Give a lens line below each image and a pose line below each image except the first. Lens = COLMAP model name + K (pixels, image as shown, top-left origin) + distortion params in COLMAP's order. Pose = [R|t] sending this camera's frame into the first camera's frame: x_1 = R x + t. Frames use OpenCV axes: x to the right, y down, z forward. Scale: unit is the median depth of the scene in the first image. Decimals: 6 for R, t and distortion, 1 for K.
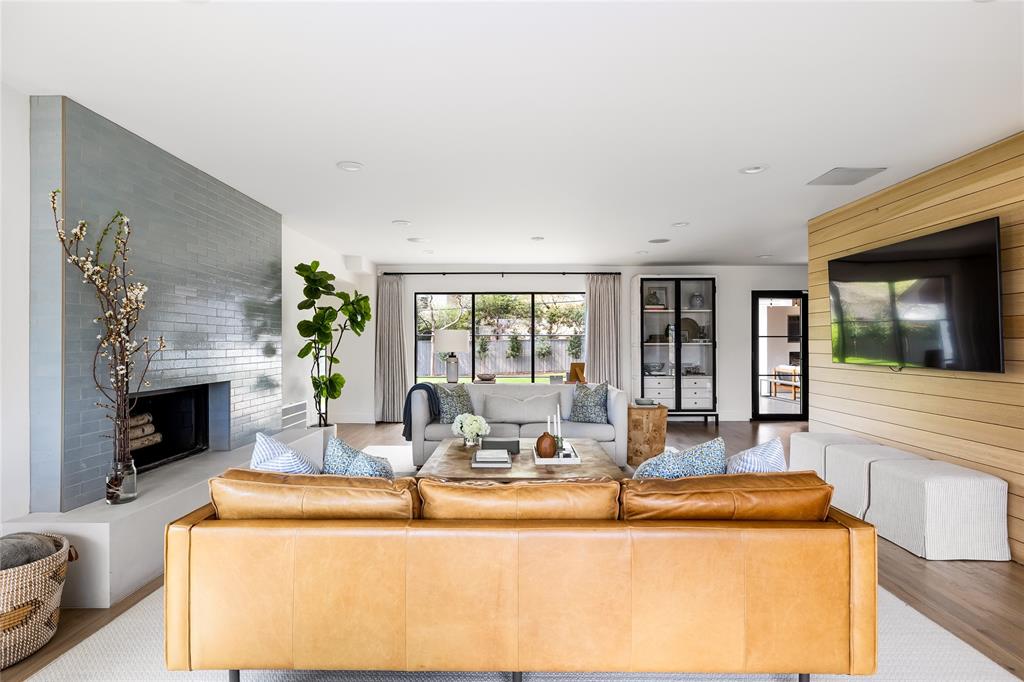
lens RADIAL K [[532.8, 0, 513.7], [0, 532.8, 341.8], [0, 0, 1]] dist [0.000317, -0.000218]
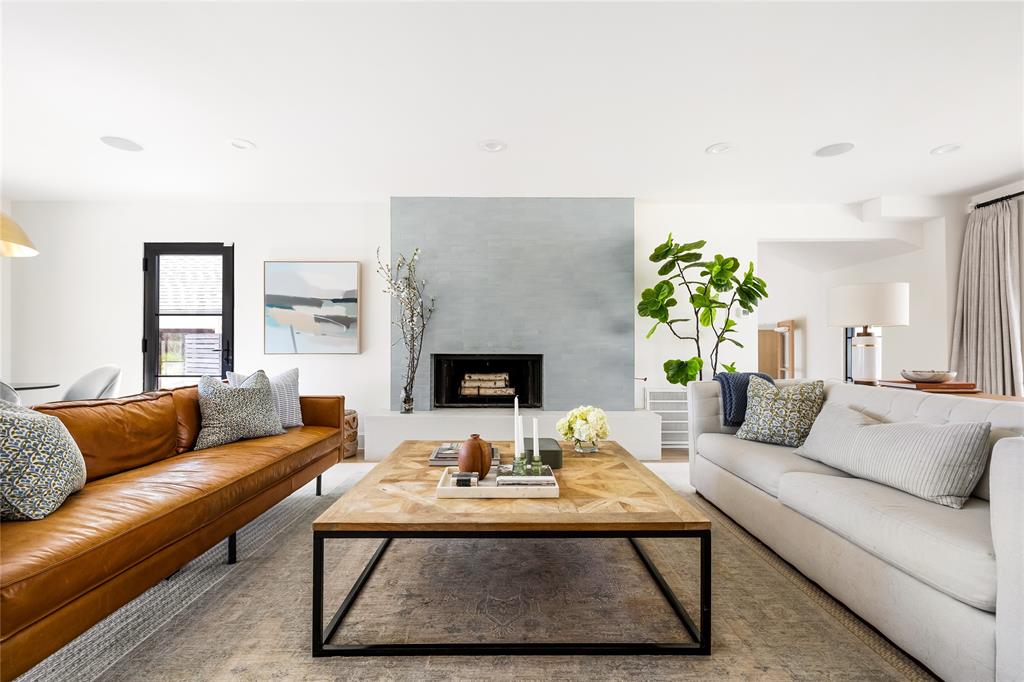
lens RADIAL K [[439.3, 0, 512.5], [0, 439.3, 347.1], [0, 0, 1]] dist [0.004150, 0.000741]
pose [[0.019038, 0.001643, -0.999817, 0.493995], [0.008087, 0.999966, 0.001797, 0.053565], [0.999786, -0.008120, 0.019024, 0.915462]]
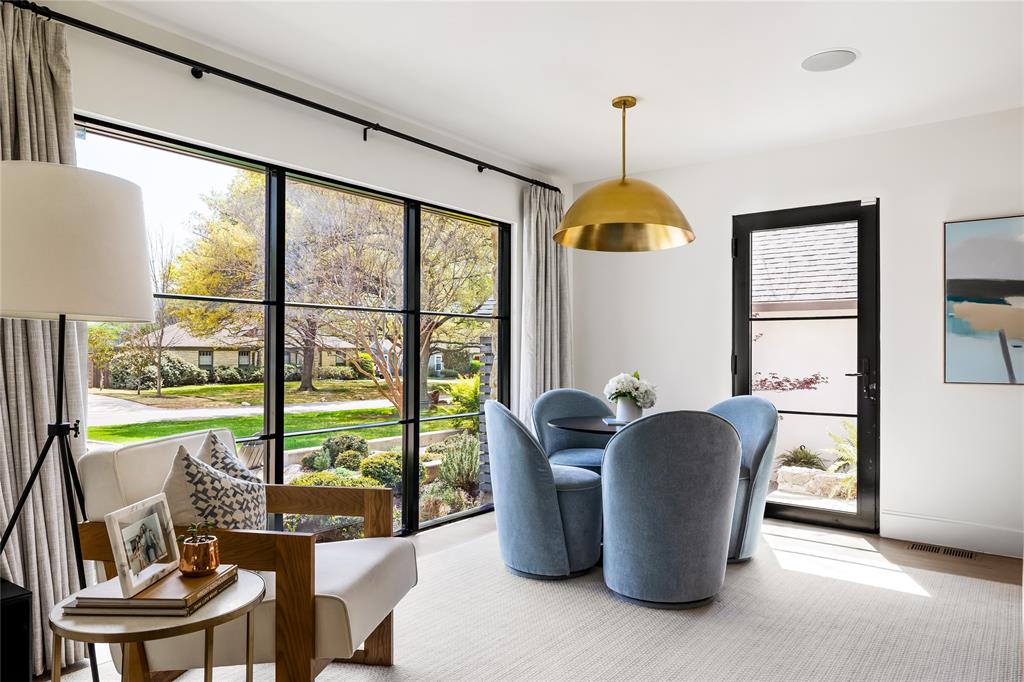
lens RADIAL K [[667.7, 0, 509.6], [0, 667.7, 348.4], [0, 0, 1]] dist [-0.003999, 0.007971]
pose [[-0.593233, 0.000637, -0.805031, 0.529922], [0.007309, 0.999963, -0.004594, 0.019357], [0.804998, -0.008609, -0.593215, 0.408815]]
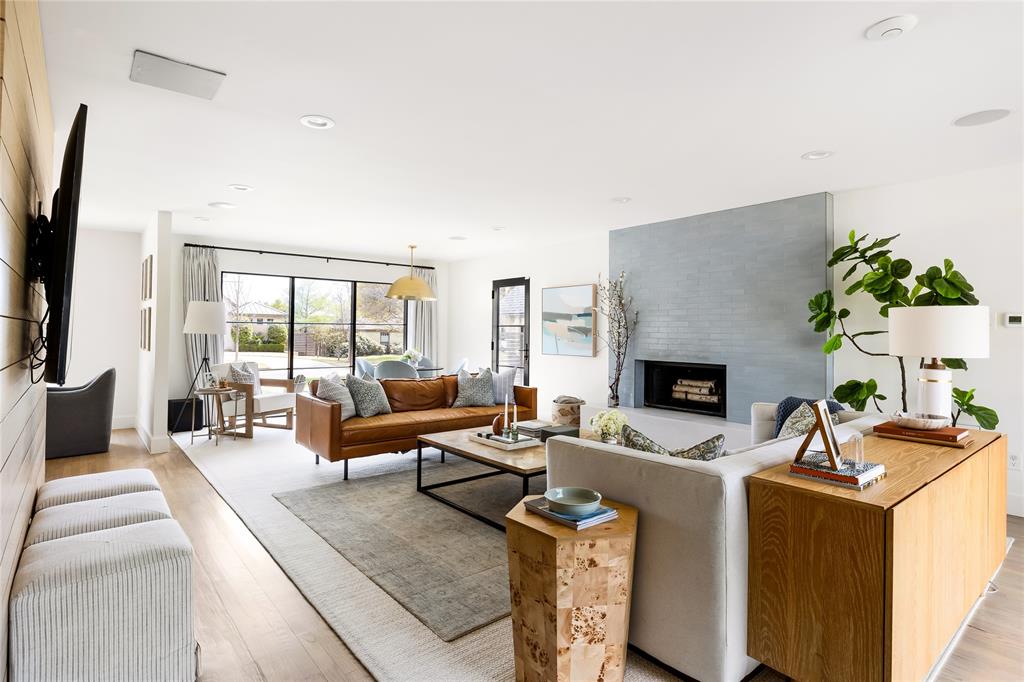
lens RADIAL K [[532.8, 0, 516.4], [0, 532.8, 330.6], [0, 0, 1]] dist [0.000317, -0.000218]
pose [[-0.760572, -0.001049, -0.649253, 0.659705], [0.002253, 0.999988, -0.004255, -0.004611], [0.649250, -0.004698, -0.760561, 1.645571]]
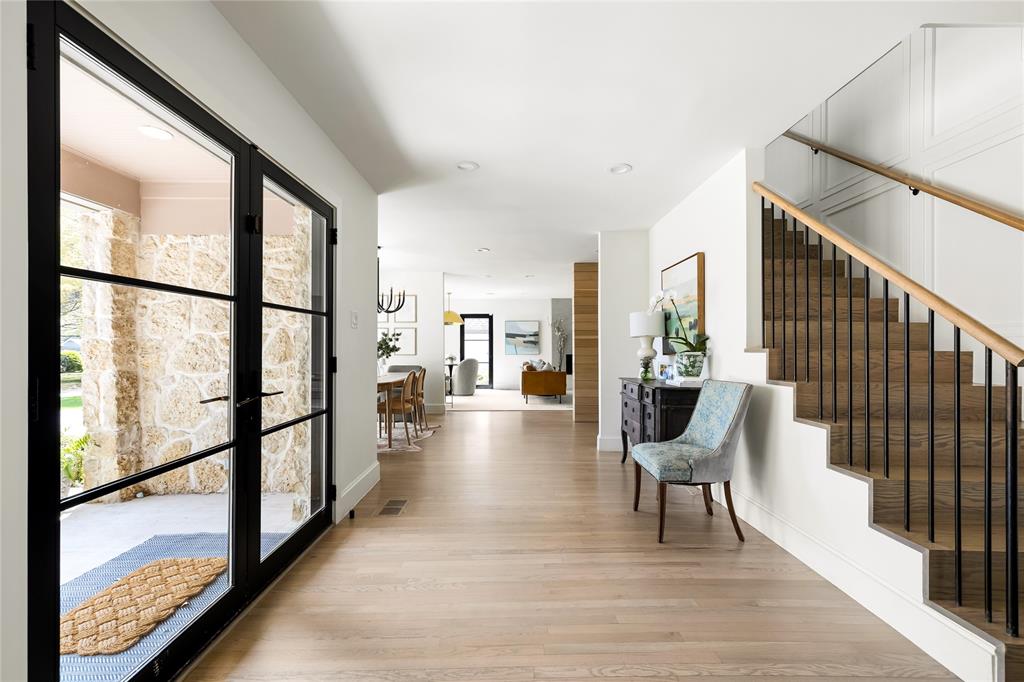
lens RADIAL K [[439.3, 0, 512.8], [0, 439.3, 343.6], [0, 0, 1]] dist [0.004150, 0.000741]
pose [[0.018680, -0.000797, -0.999825, 2.317602], [0.008856, 0.999961, -0.000631, -0.002713], [0.999786, -0.008842, 0.018687, 0.341506]]
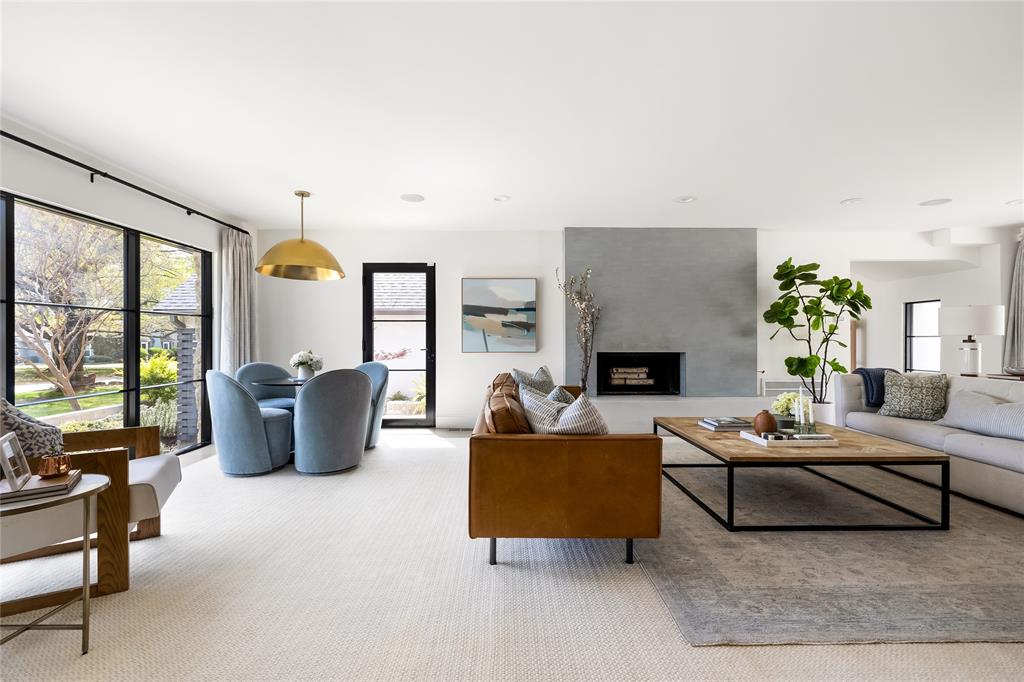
lens RADIAL K [[439.3, 0, 513.8], [0, 439.3, 338.0], [0, 0, 1]] dist [0.004150, 0.000741]
pose [[0.038072, 0.005205, -0.999261, 0.744472], [0.009632, 0.999938, 0.005575, 0.018257], [0.999229, -0.009837, 0.038019, 0.449004]]
